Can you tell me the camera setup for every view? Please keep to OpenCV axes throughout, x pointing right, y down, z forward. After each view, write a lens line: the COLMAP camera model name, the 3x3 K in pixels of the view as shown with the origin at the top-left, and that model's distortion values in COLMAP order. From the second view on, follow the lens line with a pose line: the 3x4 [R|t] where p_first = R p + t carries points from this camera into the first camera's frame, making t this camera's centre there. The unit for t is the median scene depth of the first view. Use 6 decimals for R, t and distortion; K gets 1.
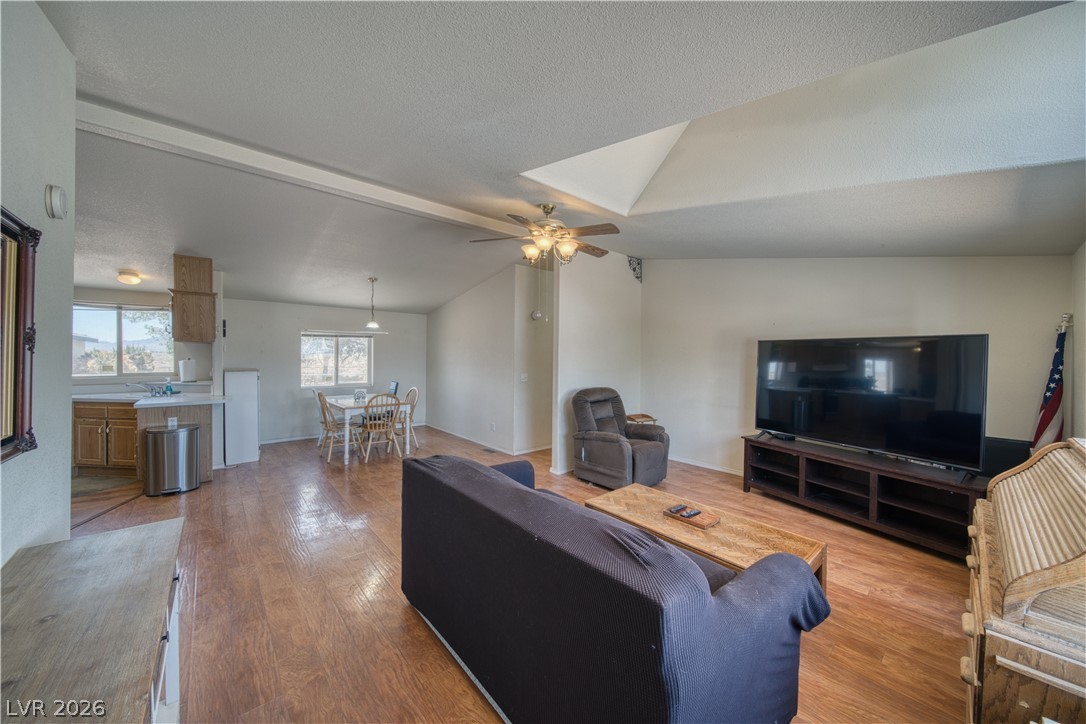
lens RADIAL K [[380.1, 0, 542.6], [0, 380.1, 359.9], [0, 0, 1]] dist [-0.000830, -0.001550]
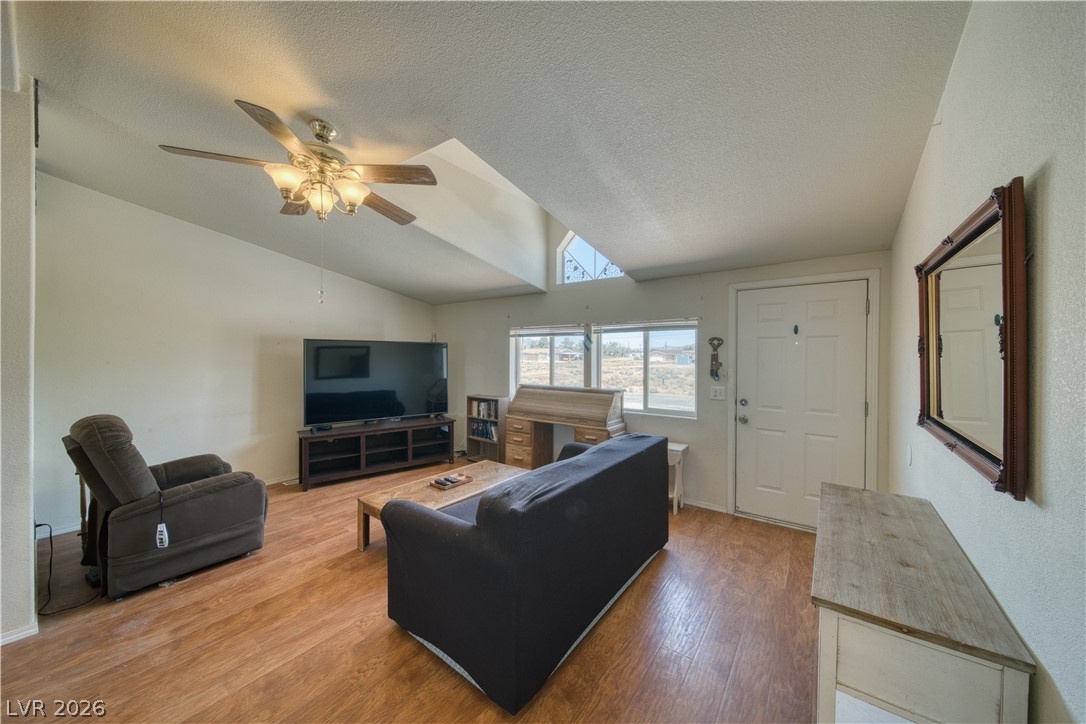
lens RADIAL K [[380.1, 0, 542.6], [0, 380.1, 359.9], [0, 0, 1]] dist [-0.000830, -0.001550]
pose [[-0.206427, -0.020494, 0.978247, -0.505008], [0.013191, 0.999631, 0.023726, -0.010054], [-0.978373, 0.017801, -0.206081, 0.538946]]
